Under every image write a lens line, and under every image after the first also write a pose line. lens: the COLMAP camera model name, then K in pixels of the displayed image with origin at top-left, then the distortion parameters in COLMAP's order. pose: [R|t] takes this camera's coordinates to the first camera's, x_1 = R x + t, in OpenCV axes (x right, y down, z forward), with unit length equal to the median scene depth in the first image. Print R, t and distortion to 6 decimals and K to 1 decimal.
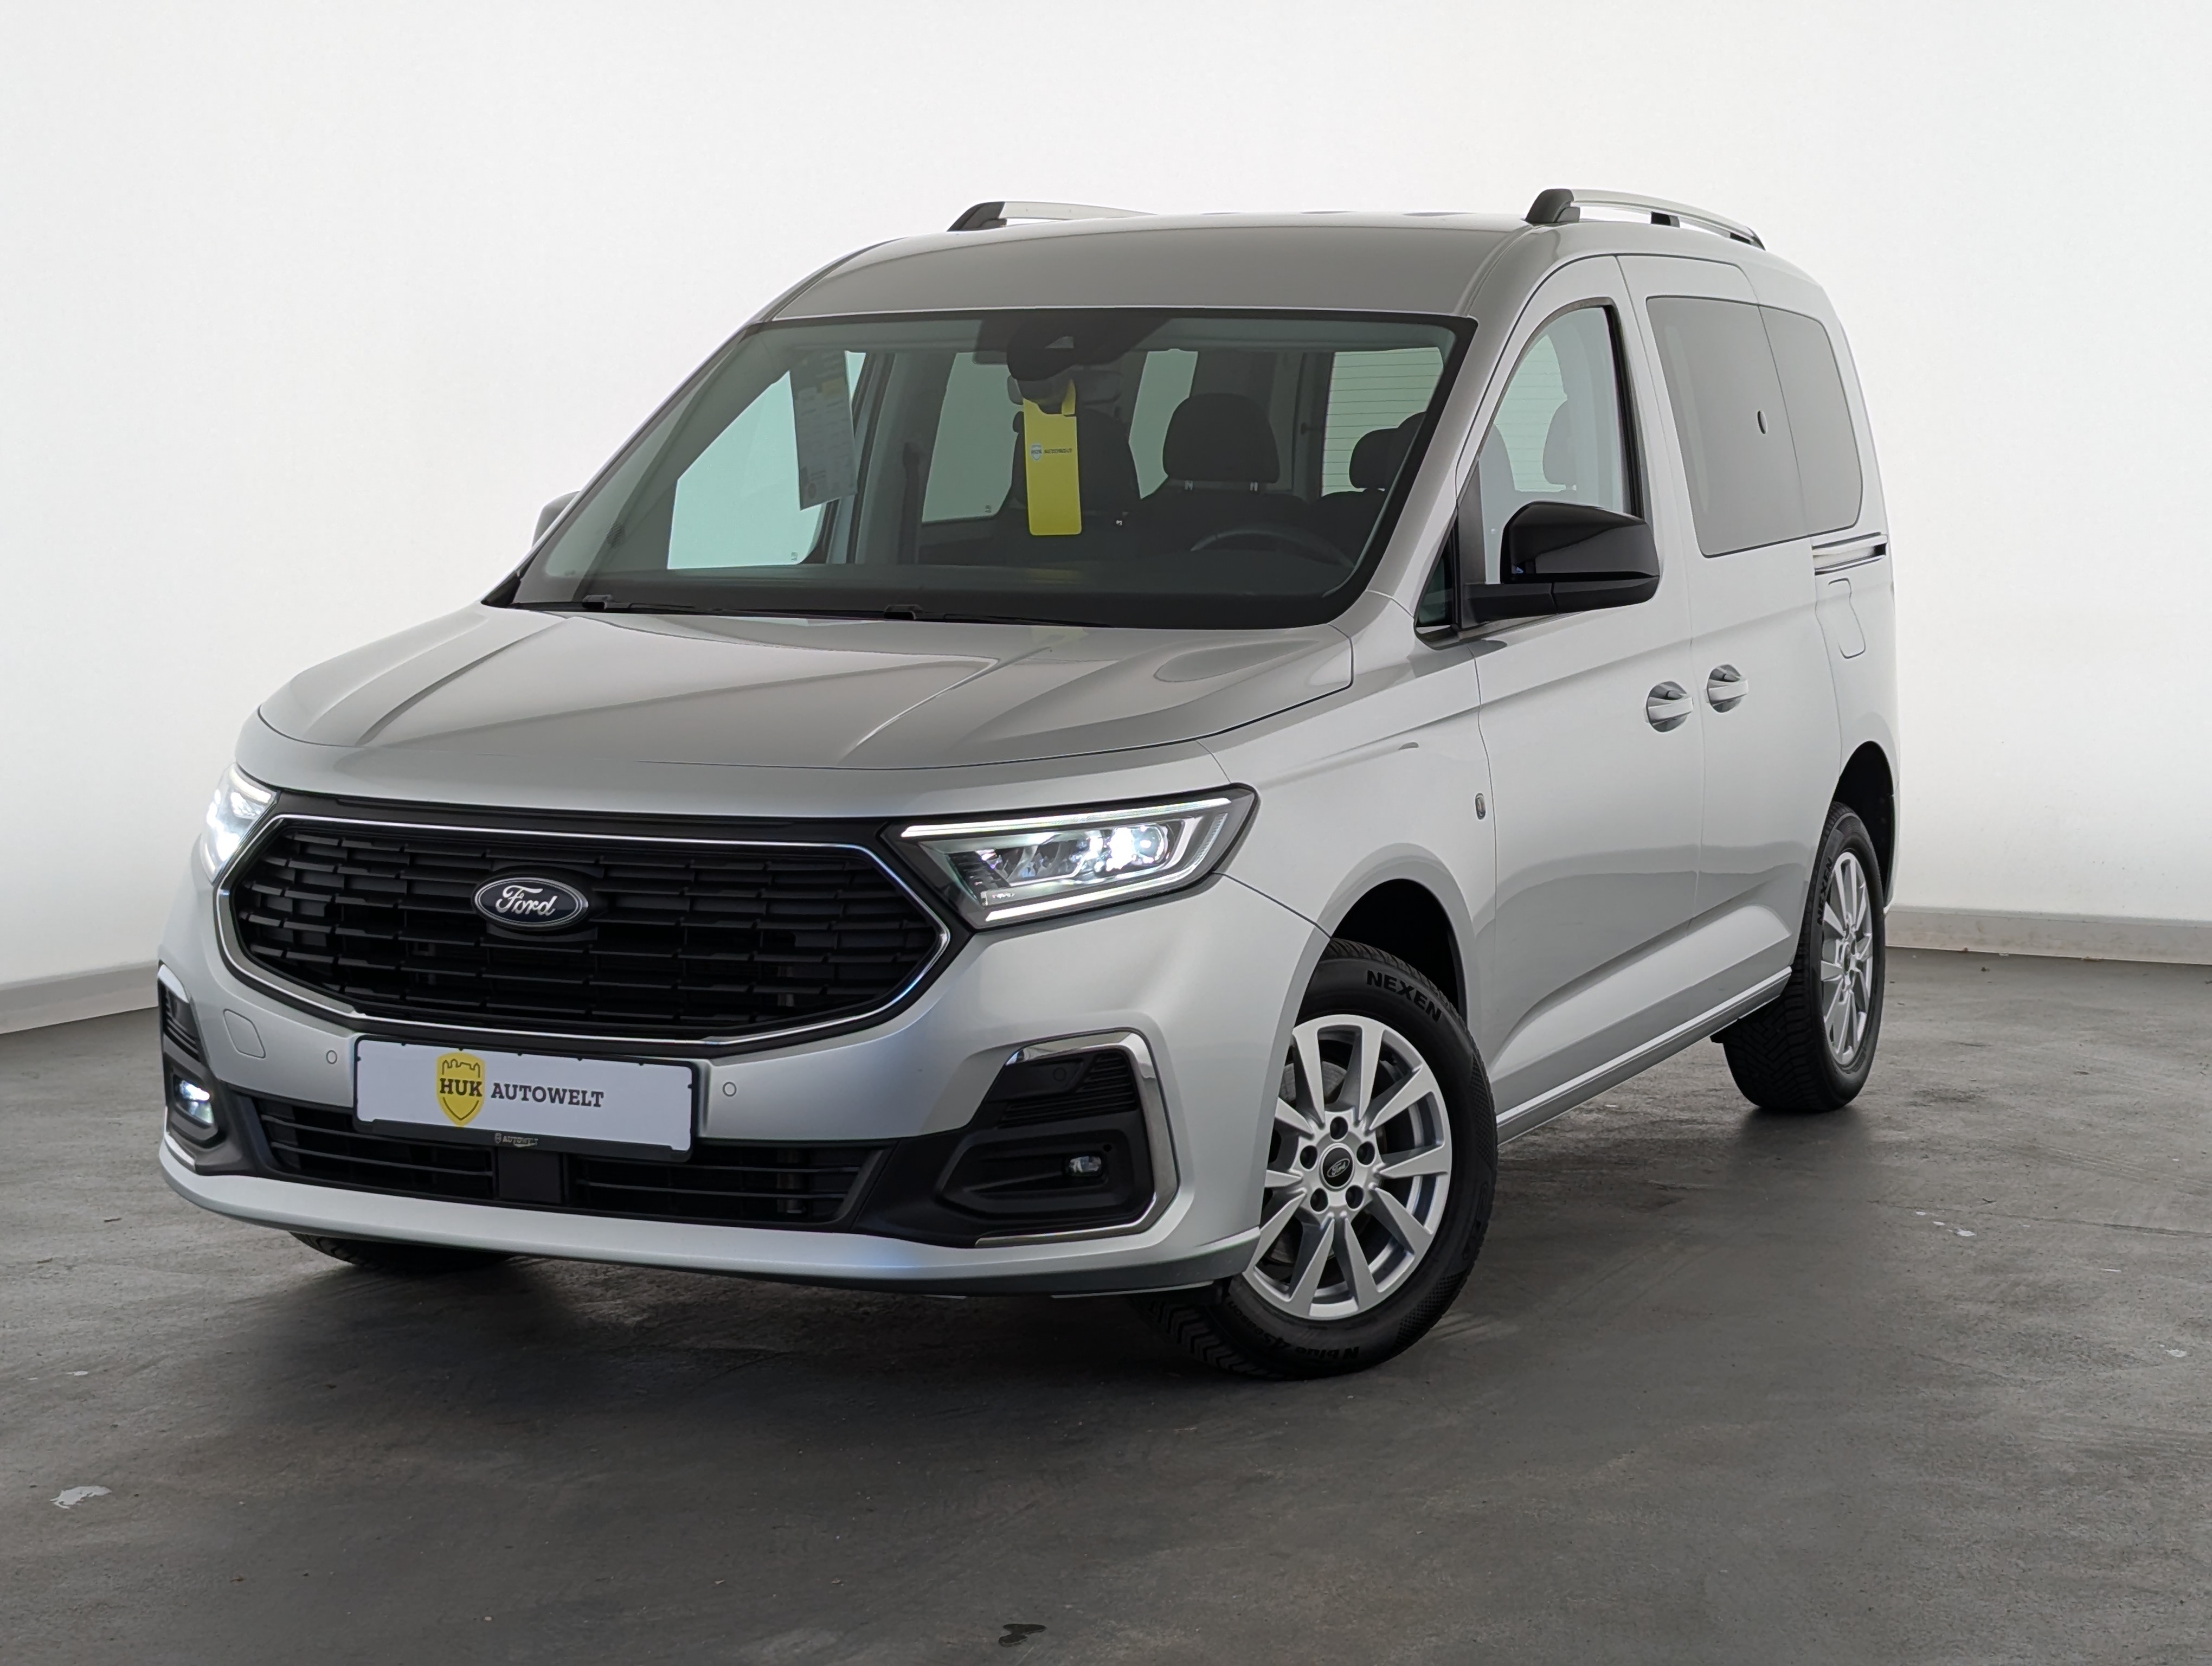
lens RADIAL K [[4081.2, 0, 1108.0], [0, 4081.2, 825.6], [0, 0, 1]] dist [0.101133, 0.000000]
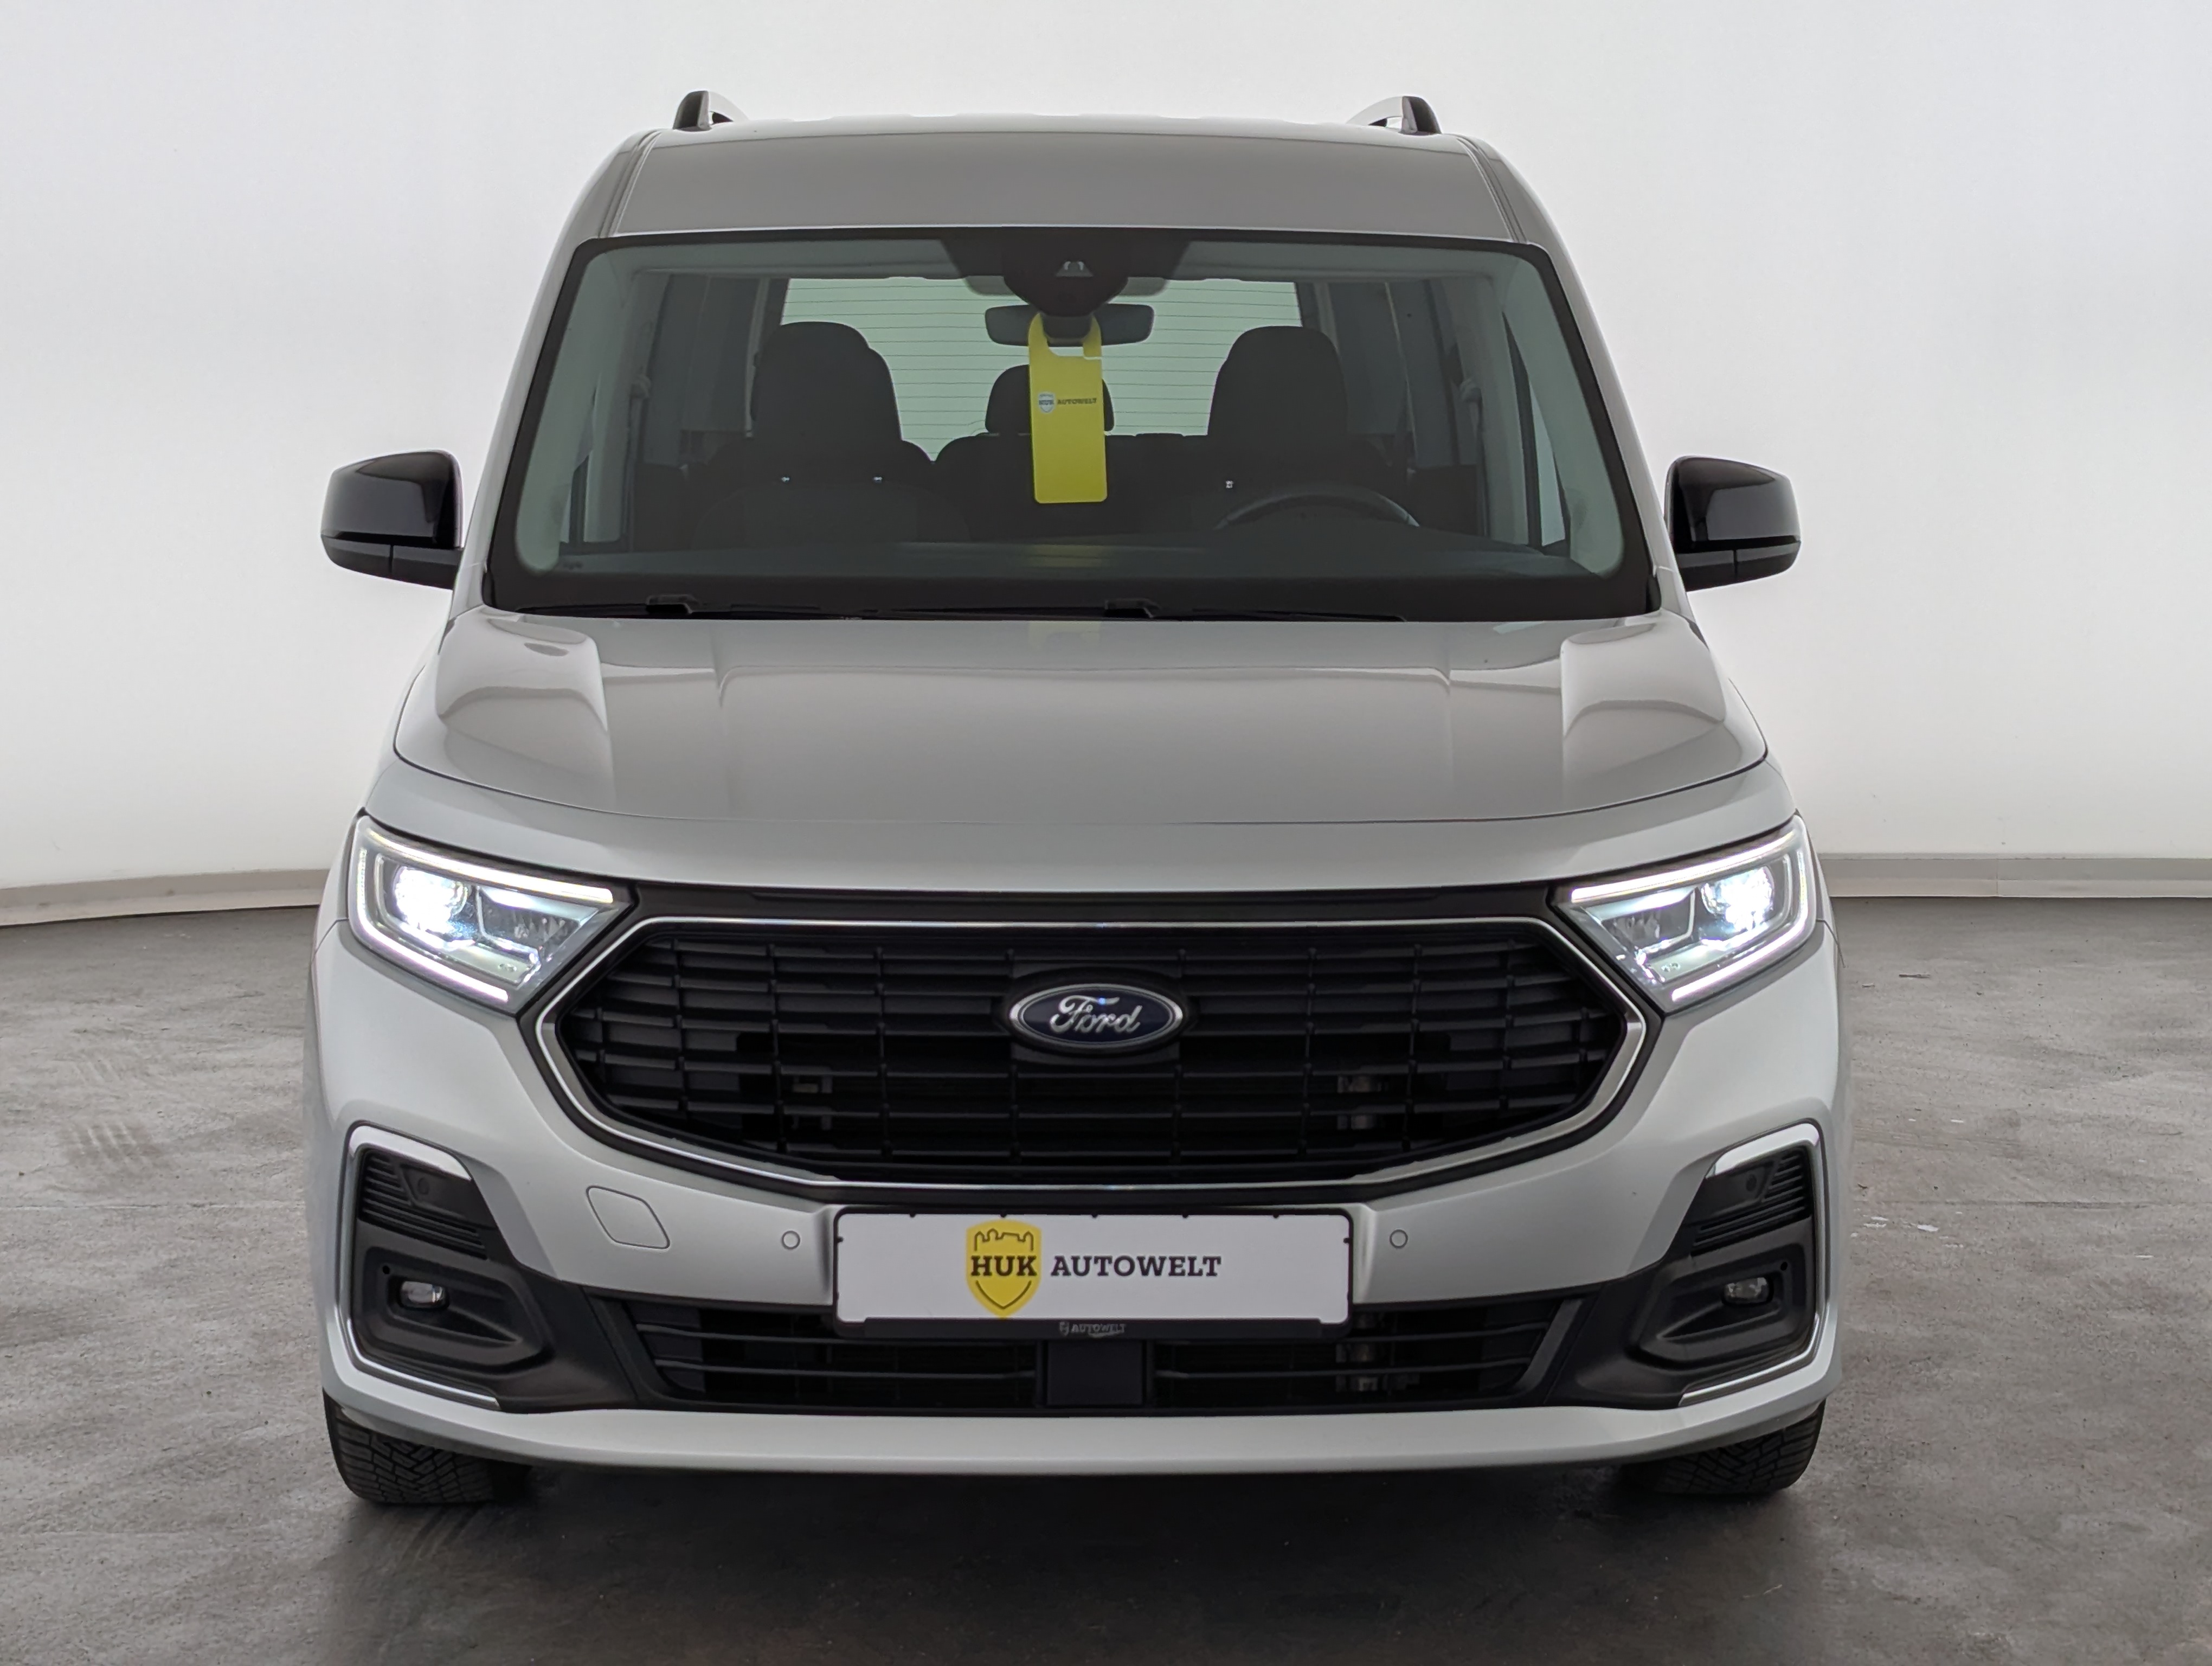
lens RADIAL K [[4081.2, 0, 1115.6], [0, 4081.2, 821.1], [0, 0, 1]] dist [0.101133, 0.000000]
pose [[0.899256, -0.053244, 0.434171, -0.464968], [0.043316, 0.998525, 0.032737, -0.042133], [-0.435274, -0.010632, 0.900235, 0.313936]]
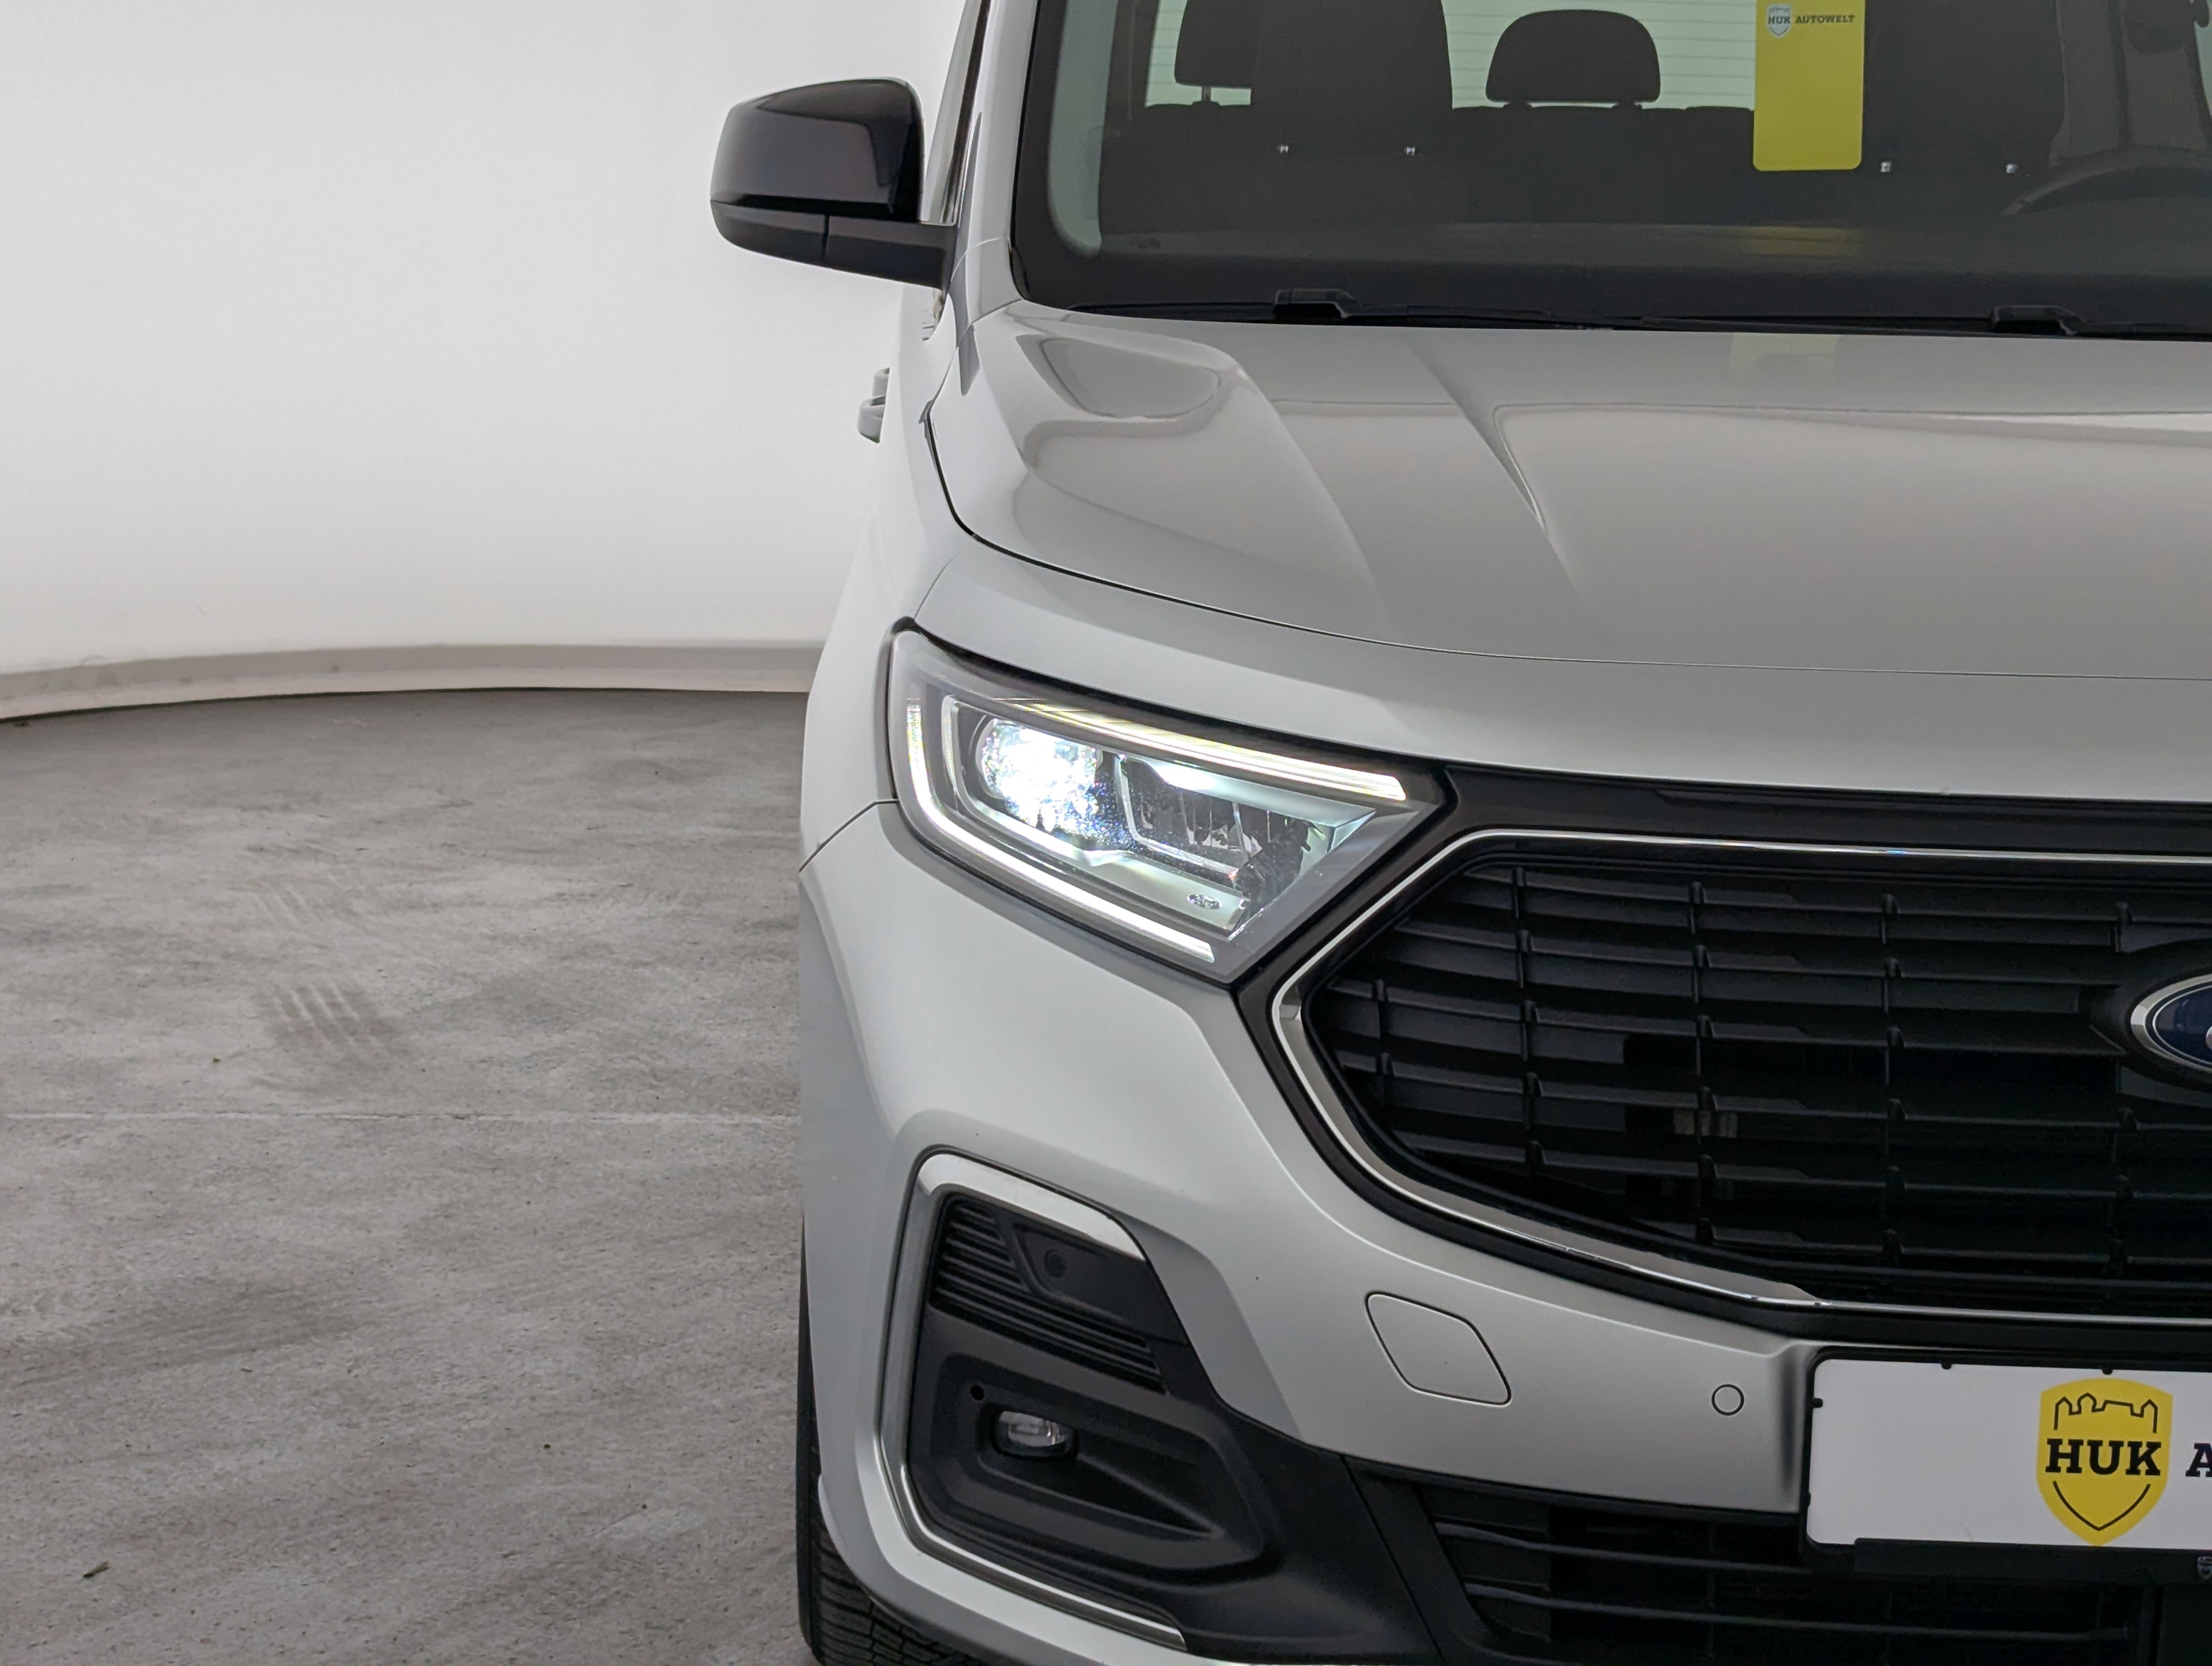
lens RADIAL K [[4081.2, 0, 1089.3], [0, 4081.2, 783.4], [0, 0, 1]] dist [0.101133, 0.000000]
pose [[0.906337, -0.053612, 0.419141, -0.435644], [0.020772, 0.996372, 0.082529, -0.045220], [-0.422045, -0.066093, 0.904163, 0.659894]]
